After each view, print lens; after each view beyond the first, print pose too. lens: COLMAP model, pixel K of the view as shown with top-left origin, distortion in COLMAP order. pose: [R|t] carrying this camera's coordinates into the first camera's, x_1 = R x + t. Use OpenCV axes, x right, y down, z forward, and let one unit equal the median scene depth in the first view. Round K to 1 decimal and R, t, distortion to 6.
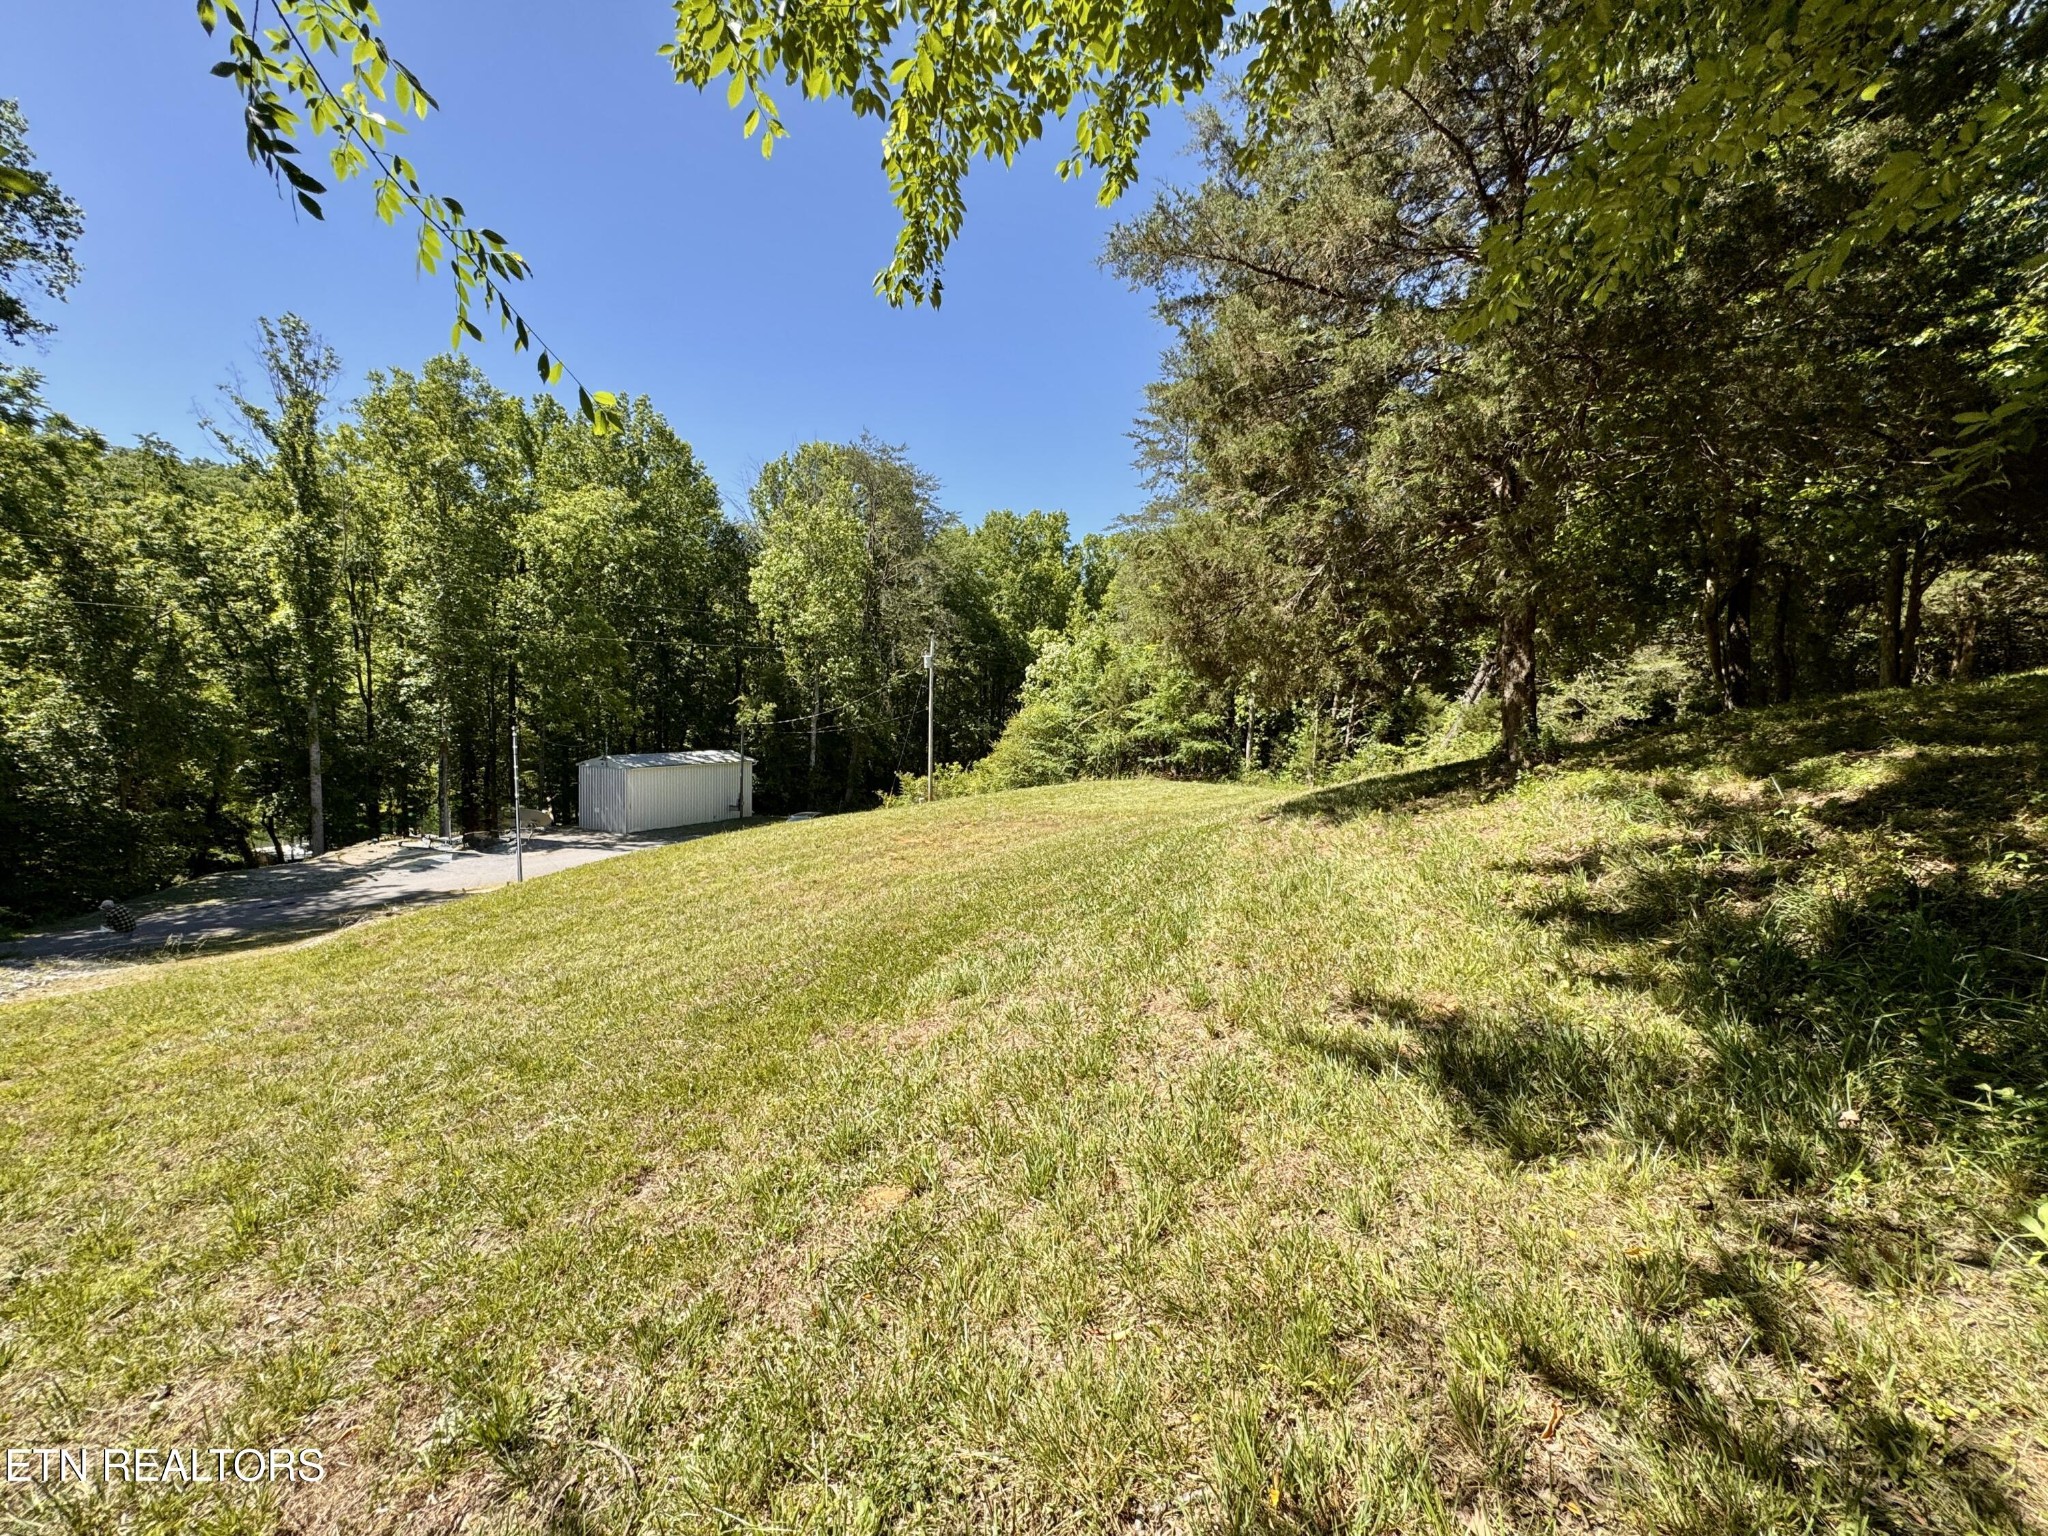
lens RADIAL K [[818.3, 0, 1021.9], [0, 818.3, 769.8], [0, 0, 1]] dist [-0.001796, 0.000196]
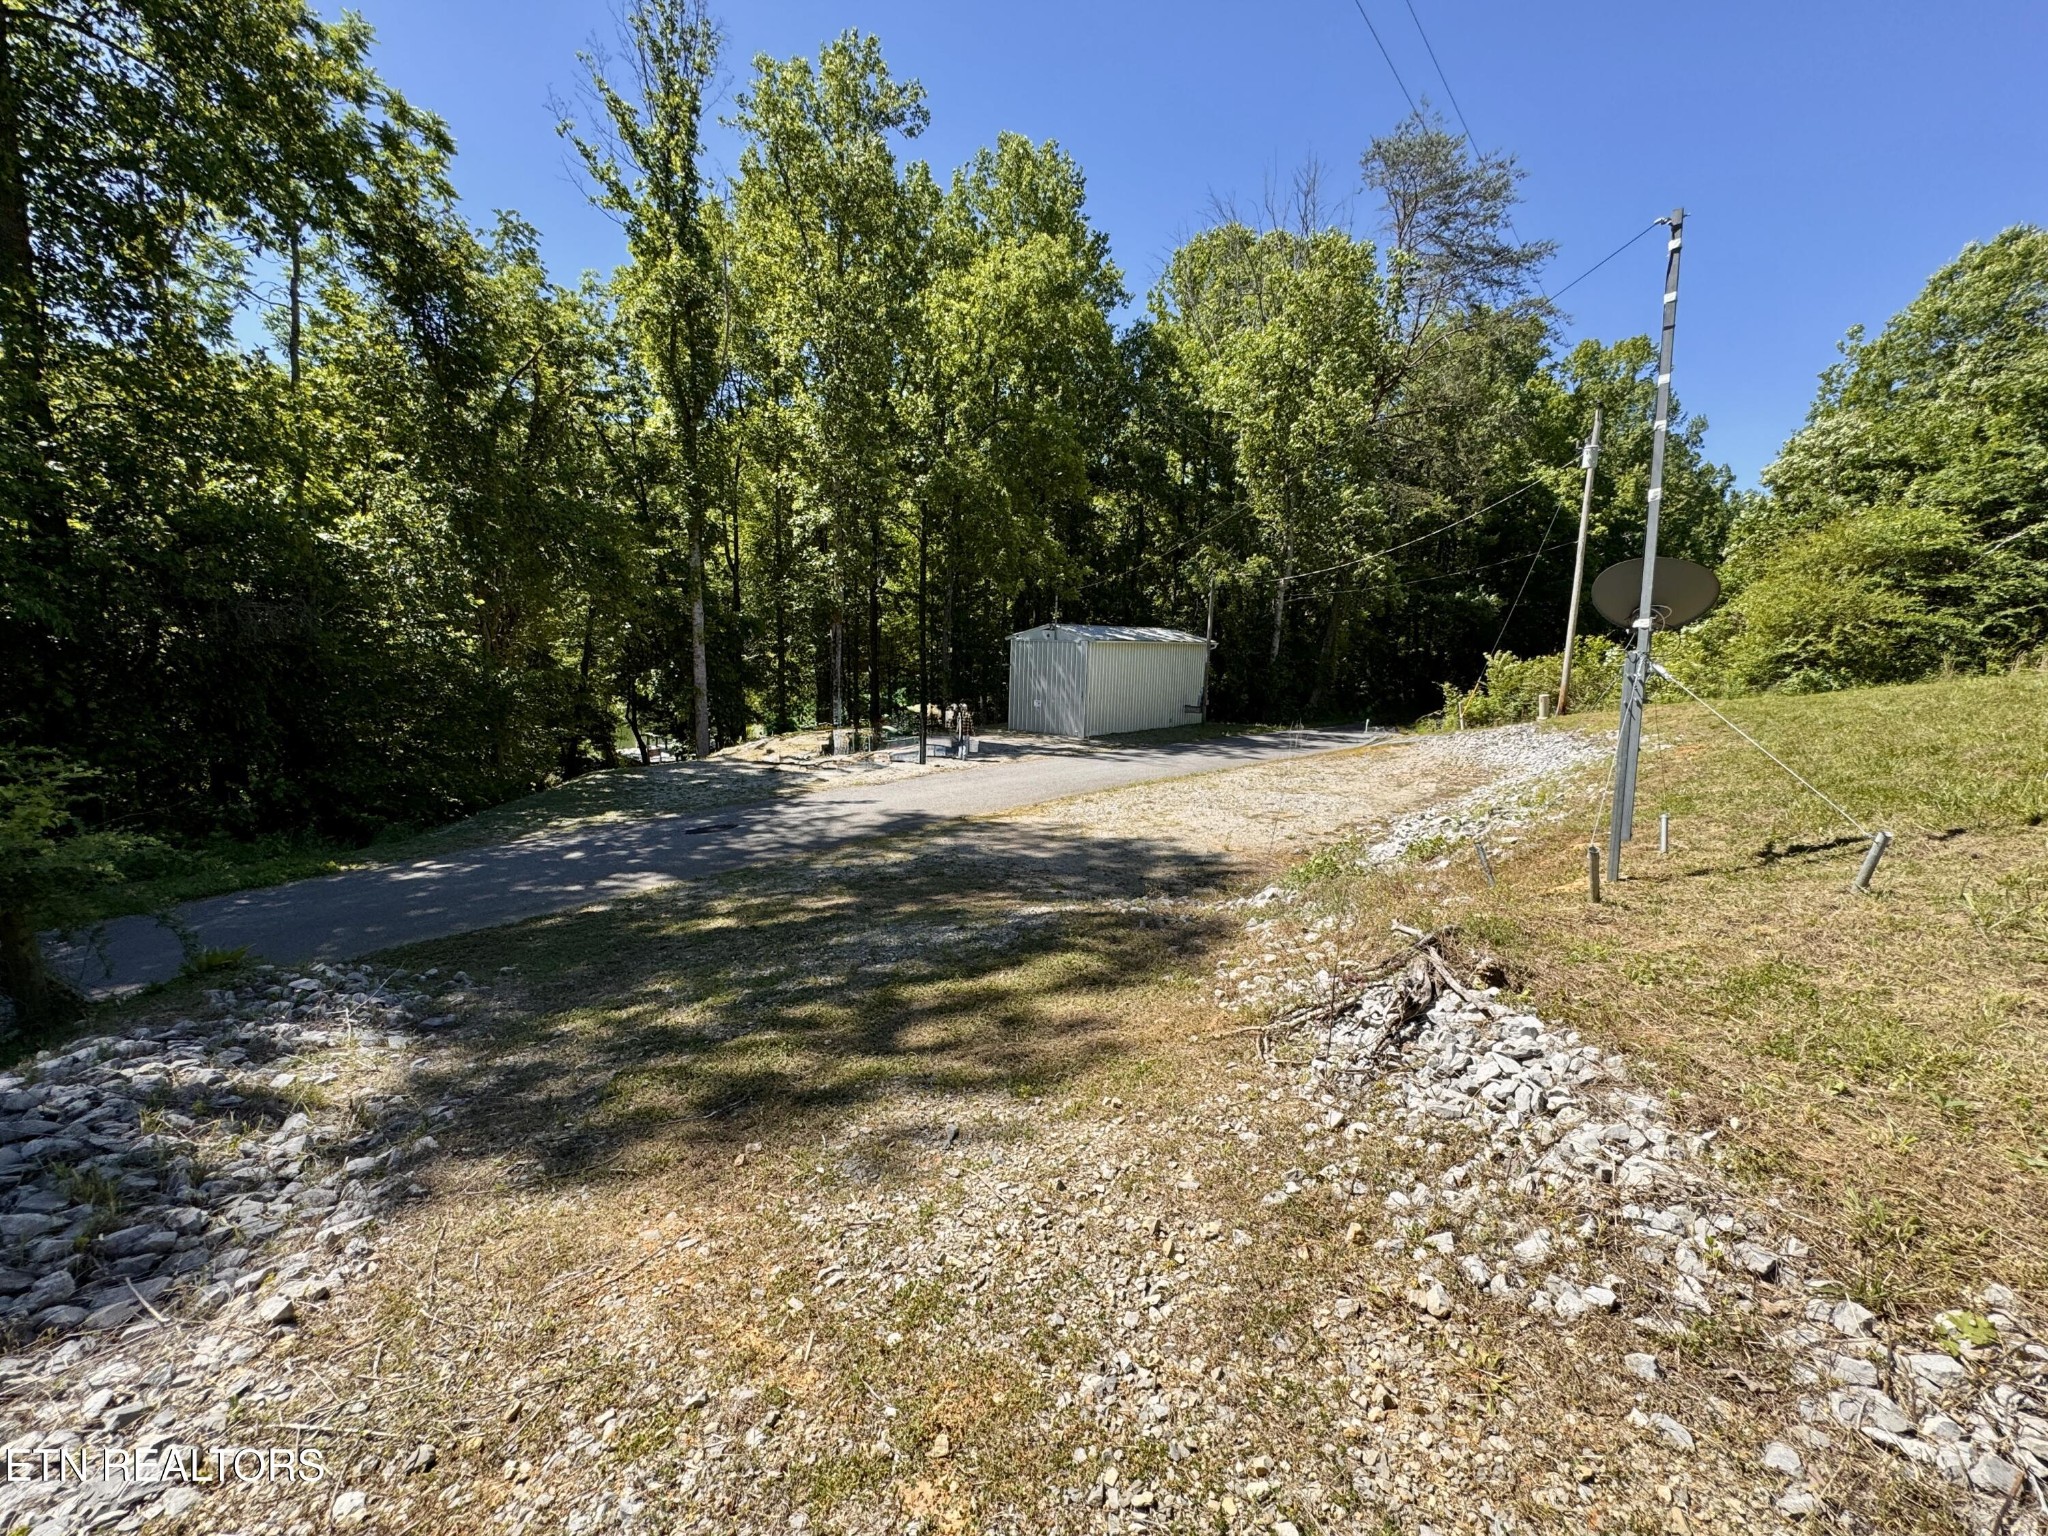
lens RADIAL K [[818.3, 0, 1021.9], [0, 818.3, 769.8], [0, 0, 1]] dist [-0.001796, 0.000196]
pose [[0.963461, 0.037953, -0.265146, -0.383481], [-0.015113, 0.996036, 0.087657, 0.049976], [0.267422, -0.080447, 0.960215, 0.358190]]
